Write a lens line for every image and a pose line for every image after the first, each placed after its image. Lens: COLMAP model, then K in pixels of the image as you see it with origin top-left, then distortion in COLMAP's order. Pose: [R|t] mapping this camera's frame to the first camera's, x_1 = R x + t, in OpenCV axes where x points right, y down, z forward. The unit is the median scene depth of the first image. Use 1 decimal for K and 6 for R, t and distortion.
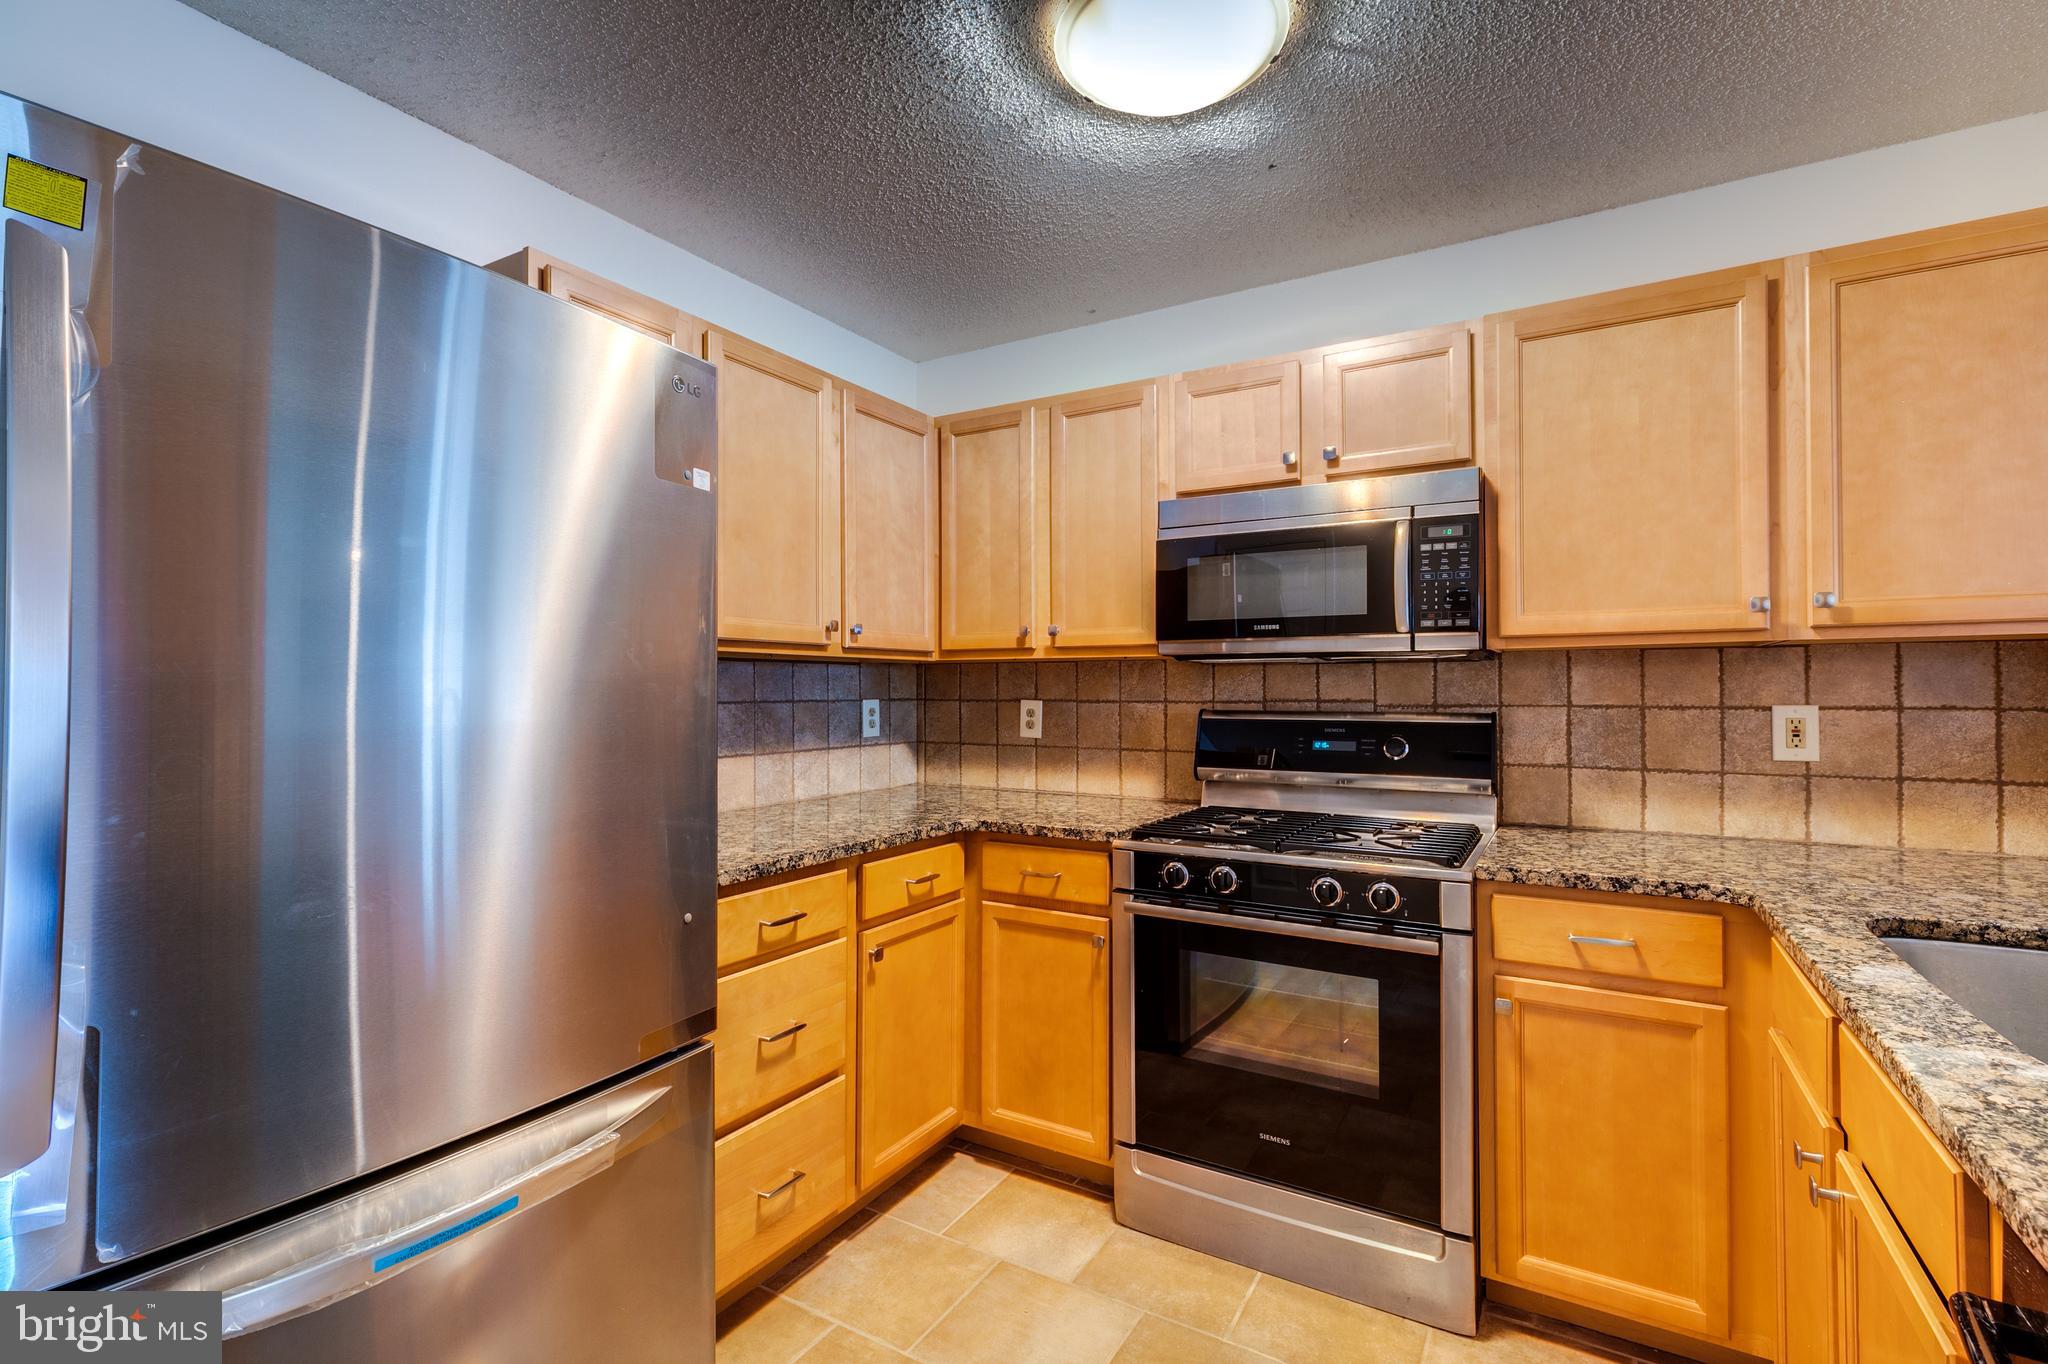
lens RADIAL K [[920.7, 0, 1024.0], [0, 920.7, 682.0], [0, 0, 1]] dist [-0.001392, 0.000639]
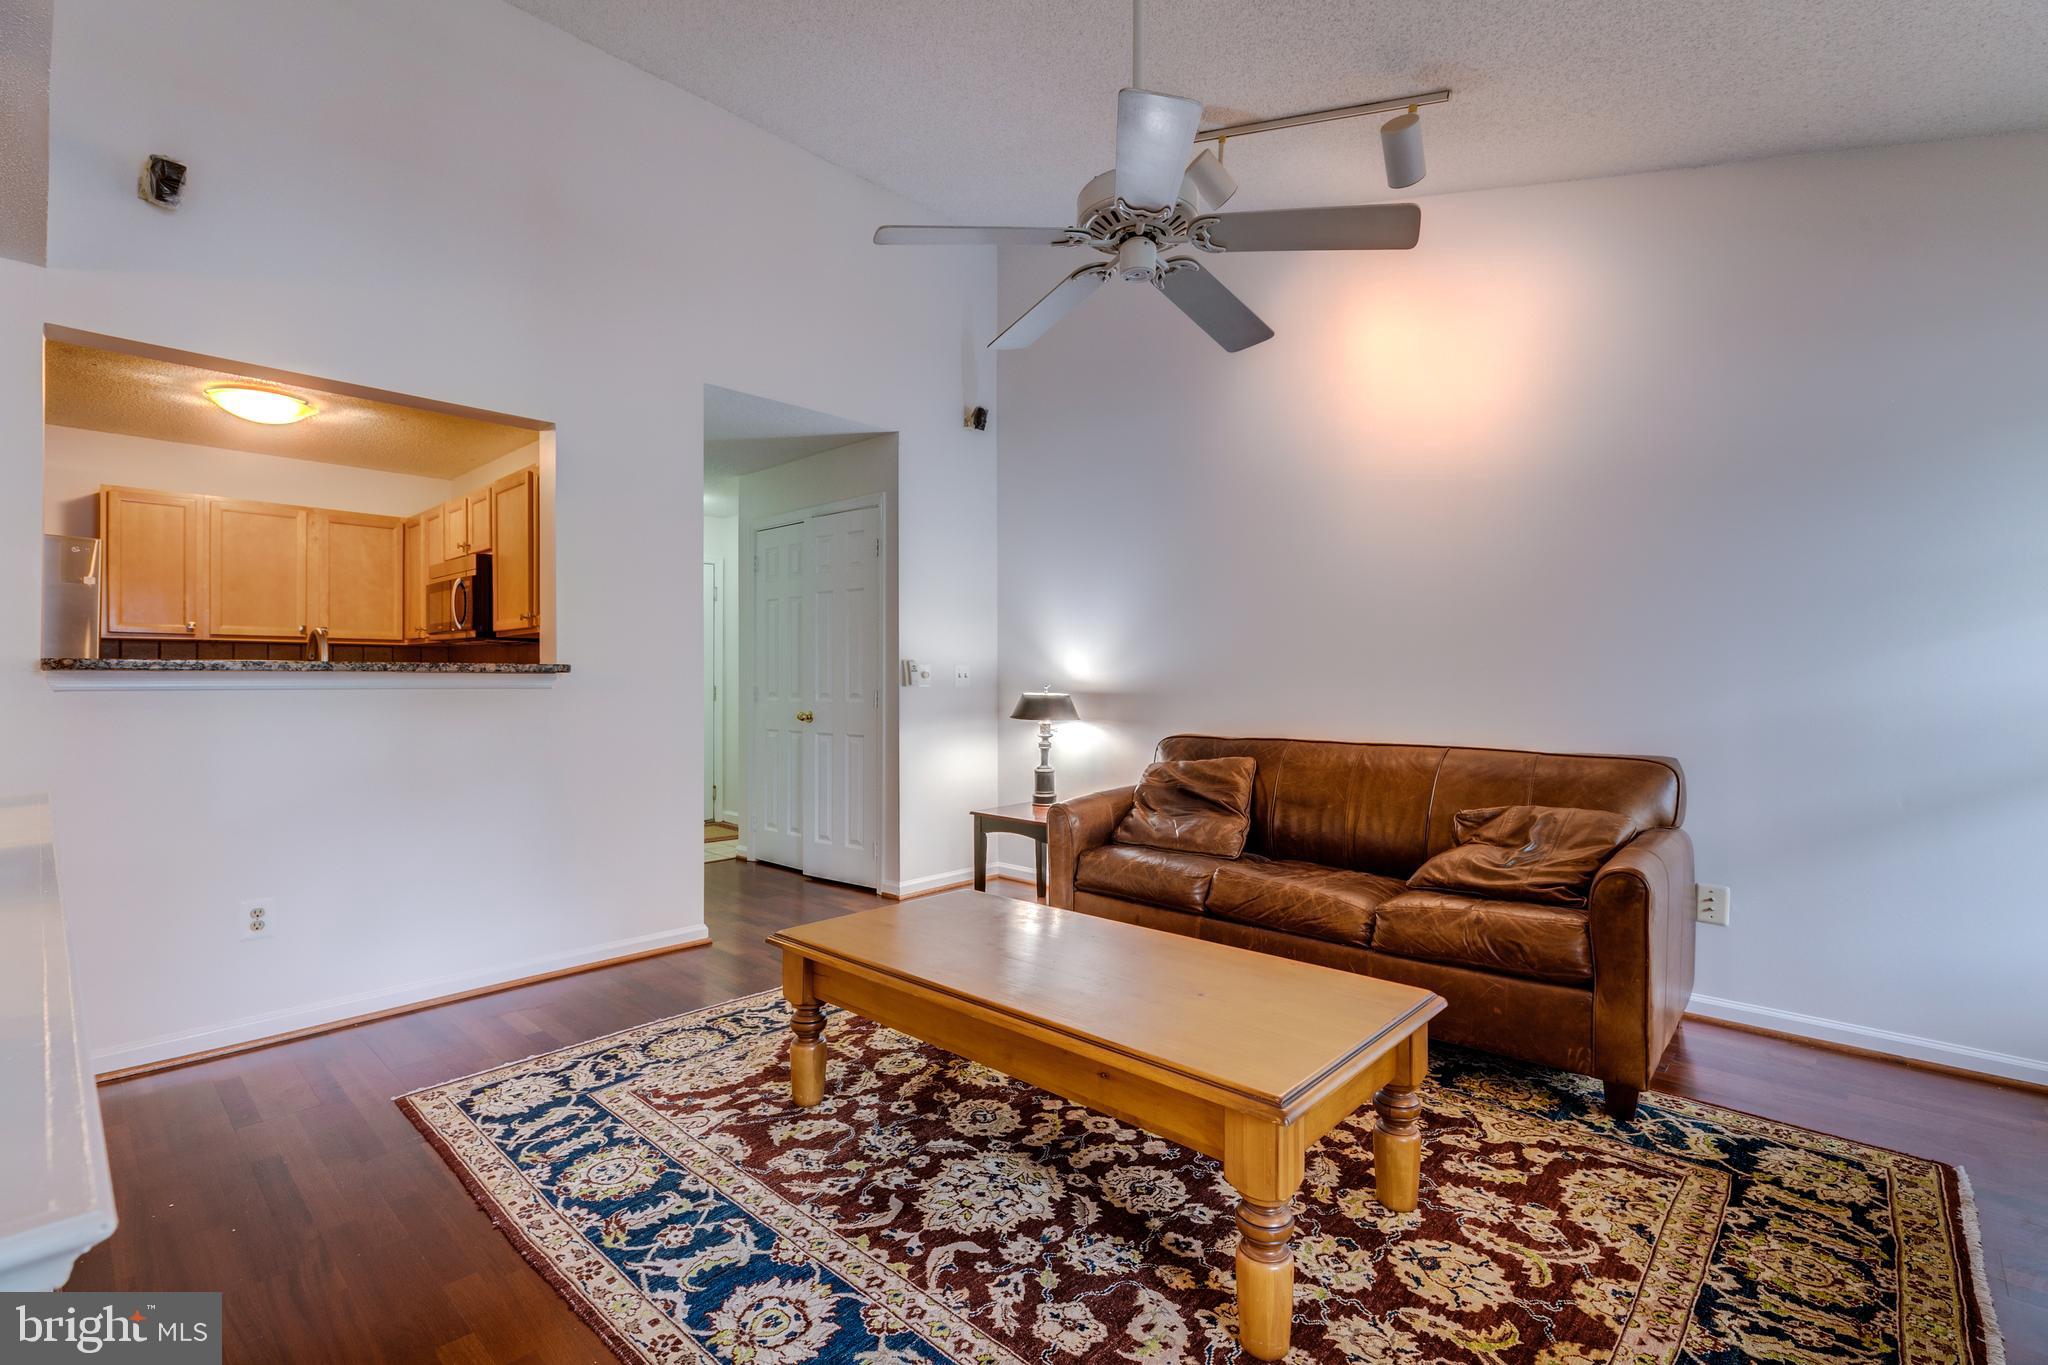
lens RADIAL K [[914.3, 0, 1033.8], [0, 914.3, 685.7], [0, 0, 1]] dist [0.001495, -0.000026]
pose [[0.978636, 0.005309, -0.205533, 2.328870], [-0.002177, 0.999878, 0.015466, 0.045595], [0.205590, -0.014688, 0.978528, -0.902242]]
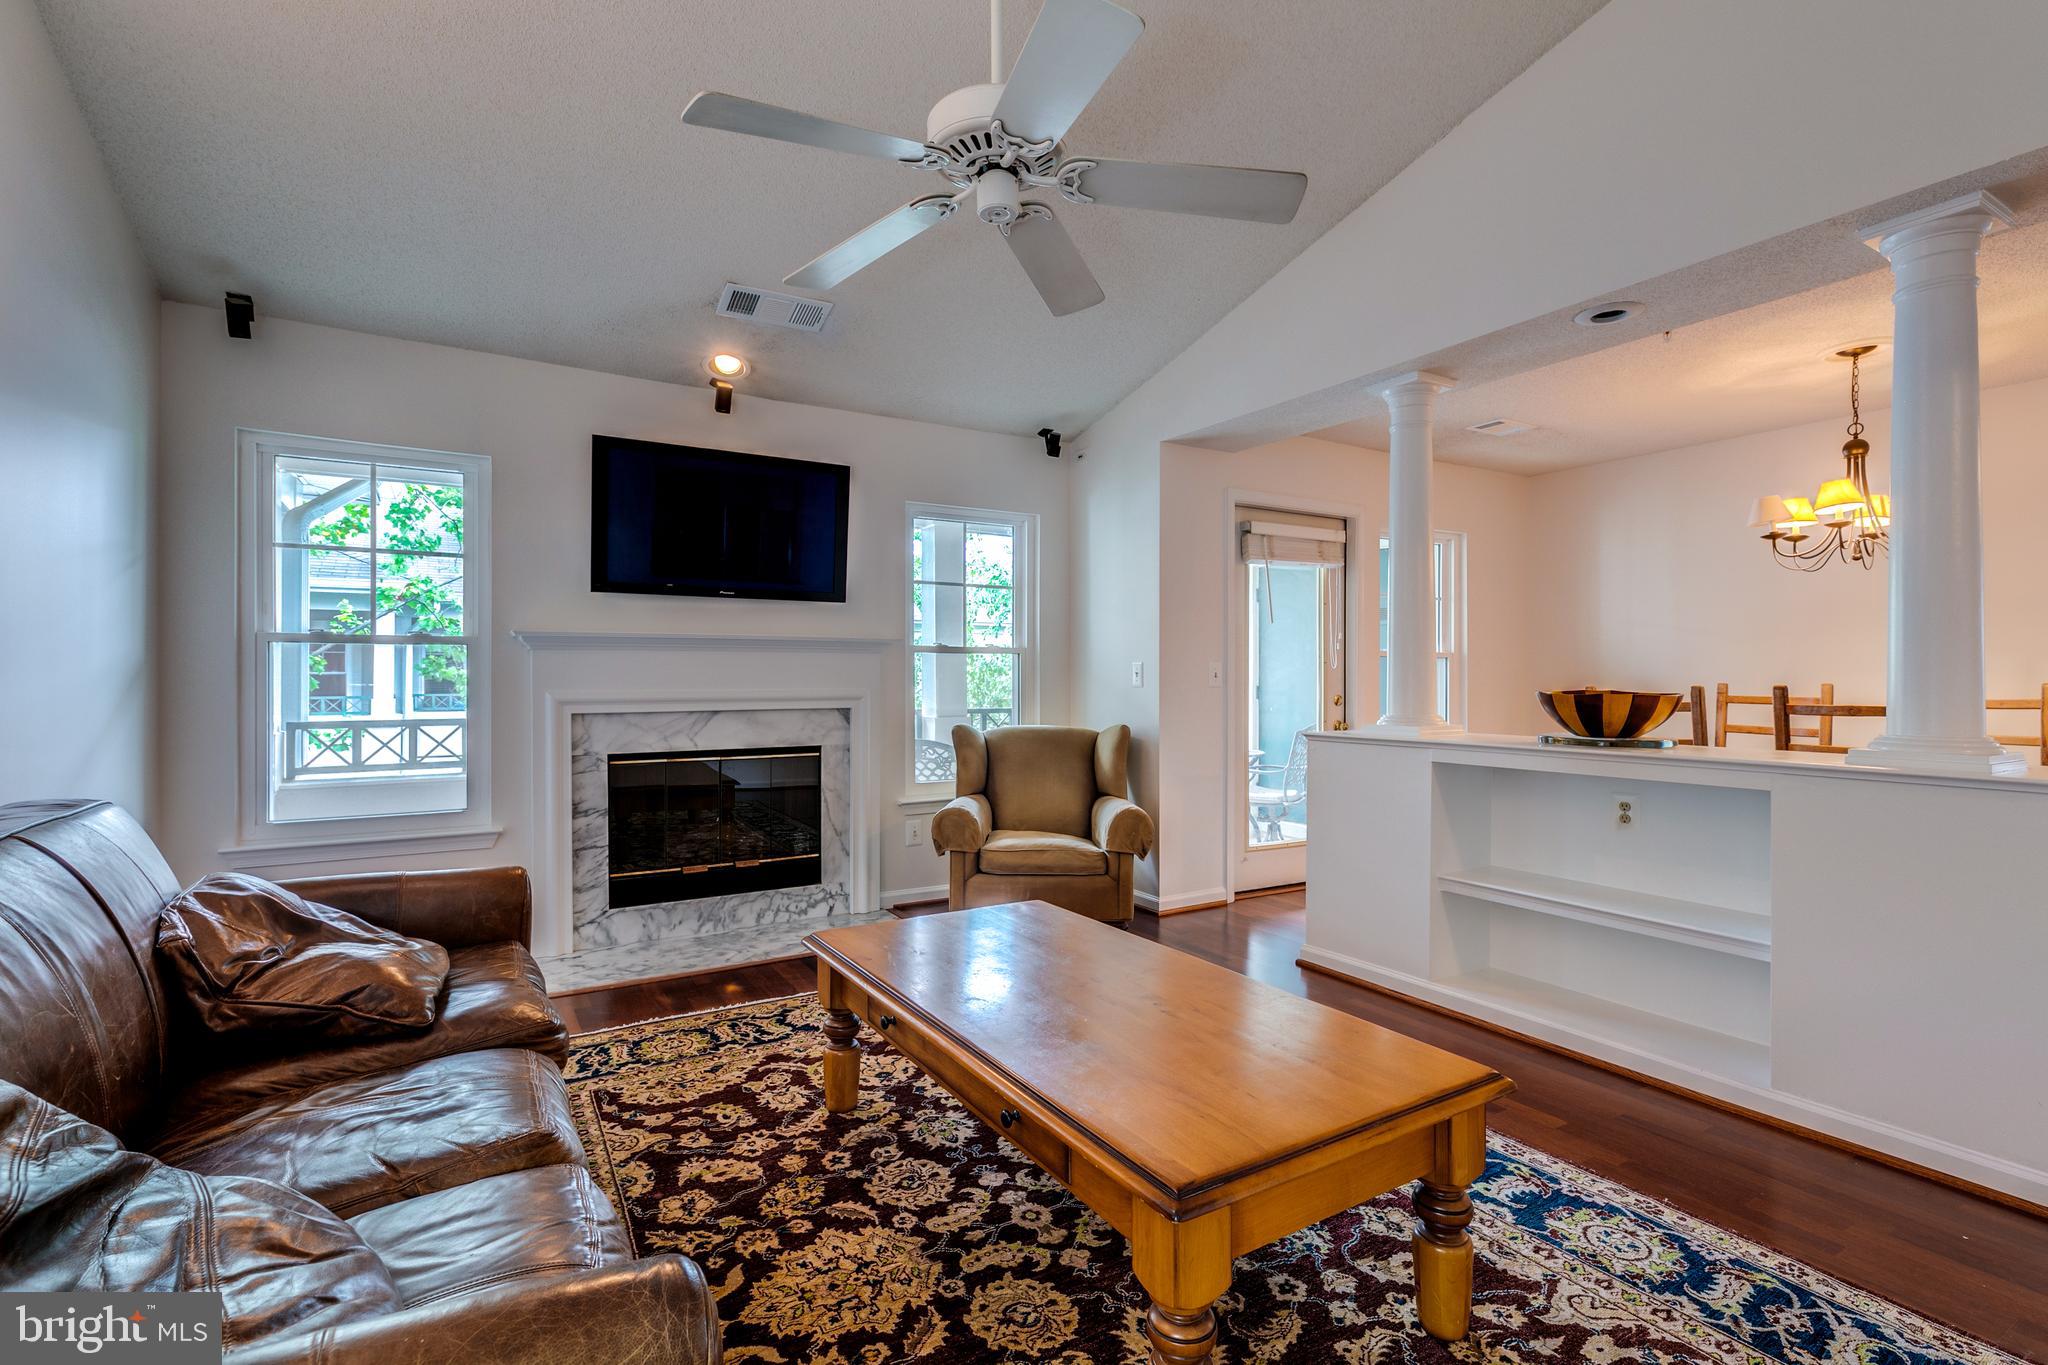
lens RADIAL K [[936.1, 0, 1023.8], [0, 936.1, 675.6], [0, 0, 1]] dist [-0.000909, -0.000119]
pose [[-0.878357, 0.006652, 0.477960, 1.684174], [-0.000189, 0.999898, -0.014263, 0.073857], [-0.478006, -0.012619, -0.878266, 1.207534]]
